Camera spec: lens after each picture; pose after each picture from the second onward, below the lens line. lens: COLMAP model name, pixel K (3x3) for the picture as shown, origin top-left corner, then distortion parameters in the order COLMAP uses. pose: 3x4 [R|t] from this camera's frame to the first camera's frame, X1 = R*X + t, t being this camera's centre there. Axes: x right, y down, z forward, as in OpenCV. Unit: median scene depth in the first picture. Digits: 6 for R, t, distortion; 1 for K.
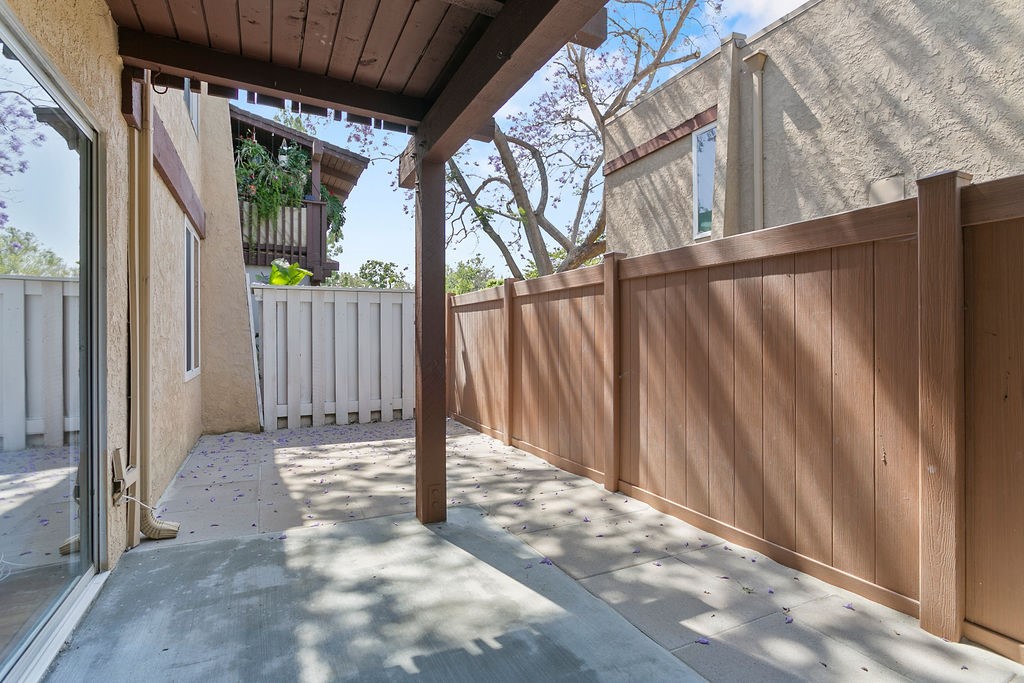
lens RADIAL K [[493.4, 0, 517.1], [0, 493.4, 337.4], [0, 0, 1]] dist [-0.015596, 0.000454]
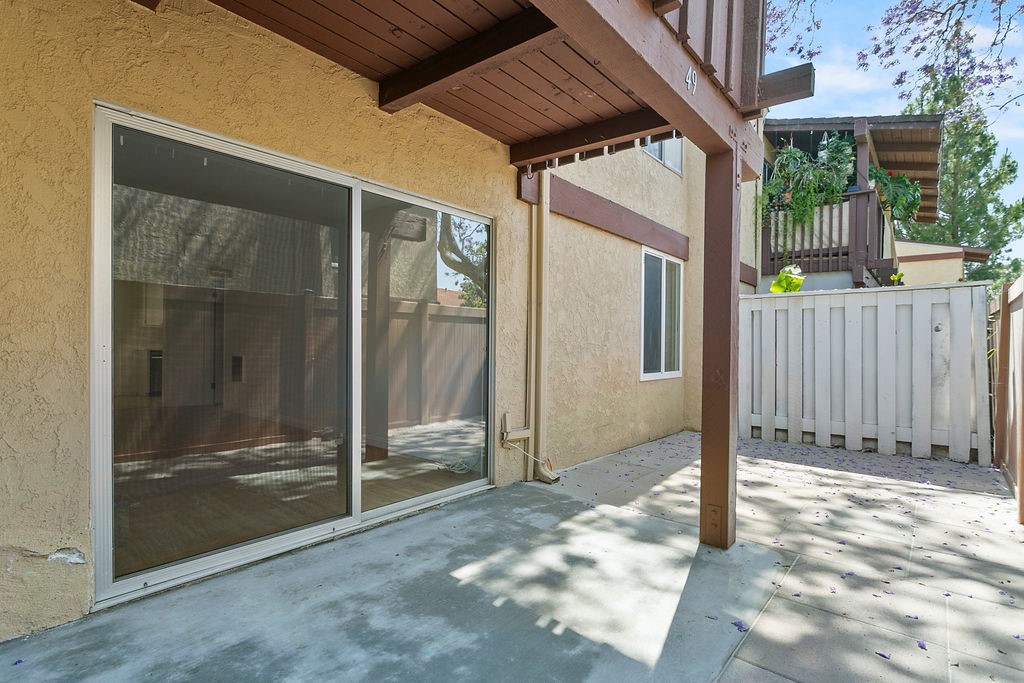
lens RADIAL K [[503.3, 0, 499.3], [0, 503.3, 342.4], [0, 0, 1]] dist [-0.011975, 0.000531]
pose [[0.374668, 0.001871, -0.927157, 0.490502], [-0.013963, 0.999896, -0.003624, 0.005233], [0.927054, 0.014304, 0.374655, 0.253800]]
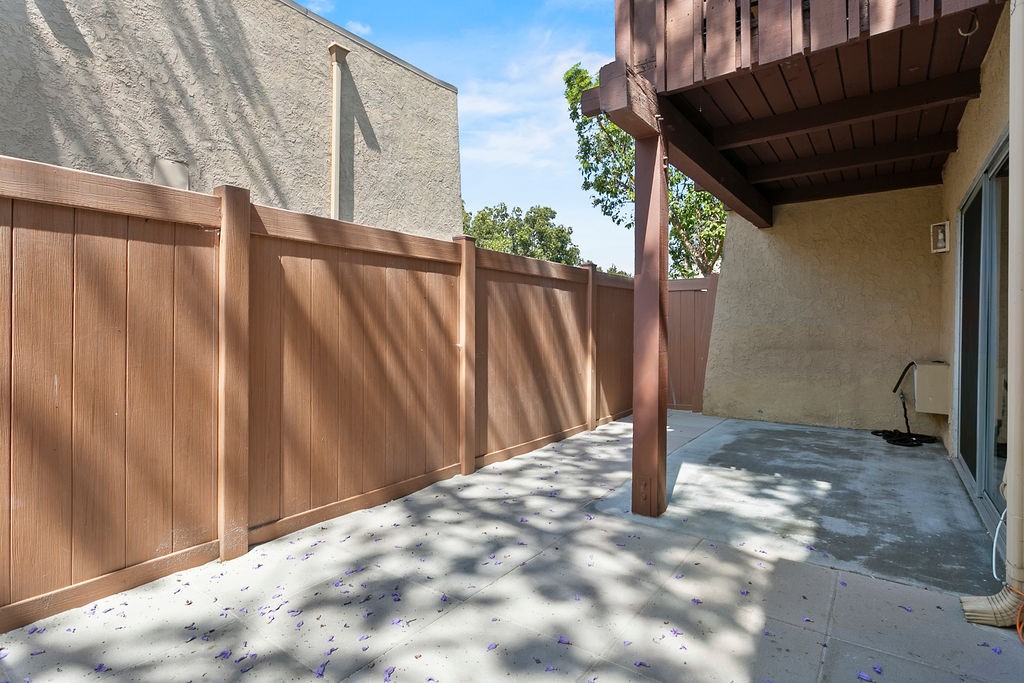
lens RADIAL K [[532.5, 0, 487.0], [0, 532.5, 318.2], [0, 0, 1]] dist [-0.000929, 0.000283]
pose [[-0.434864, 0.006601, 0.900472, -0.899217], [-0.005383, 0.999936, -0.009930, 0.005374], [-0.900480, -0.009165, -0.434801, 1.604169]]
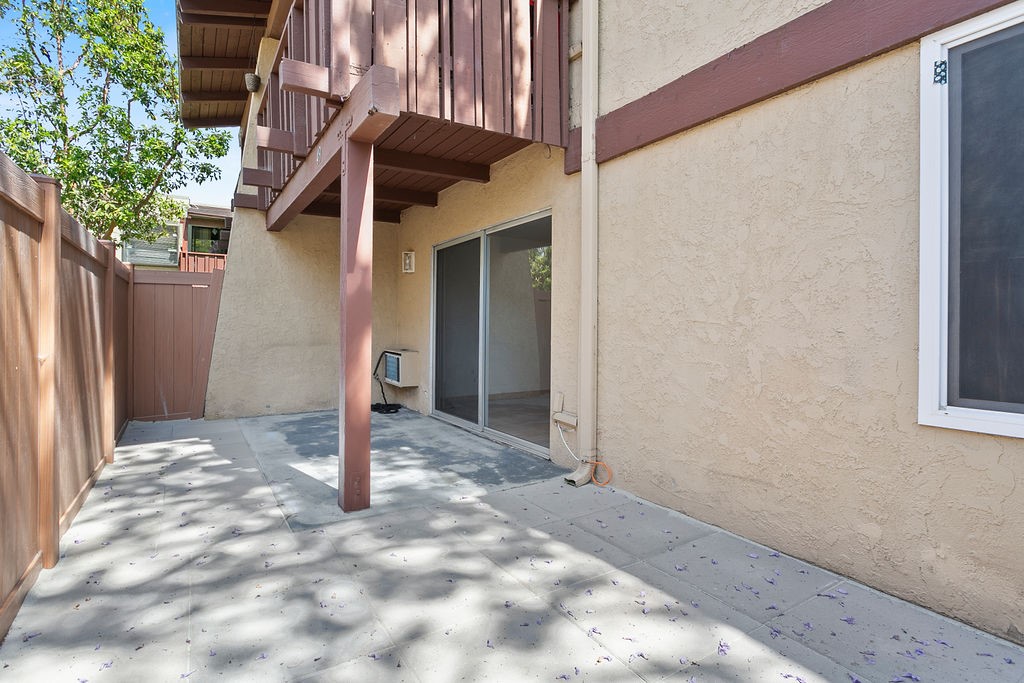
lens RADIAL K [[519.3, 0, 515.4], [0, 519.3, 321.6], [0, 0, 1]] dist [-0.014765, -0.000141]
pose [[-0.995550, -0.007970, -0.093899, -0.362823], [-0.007017, 0.999921, -0.010470, 0.011676], [0.093975, -0.009764, -0.995527, 1.891649]]
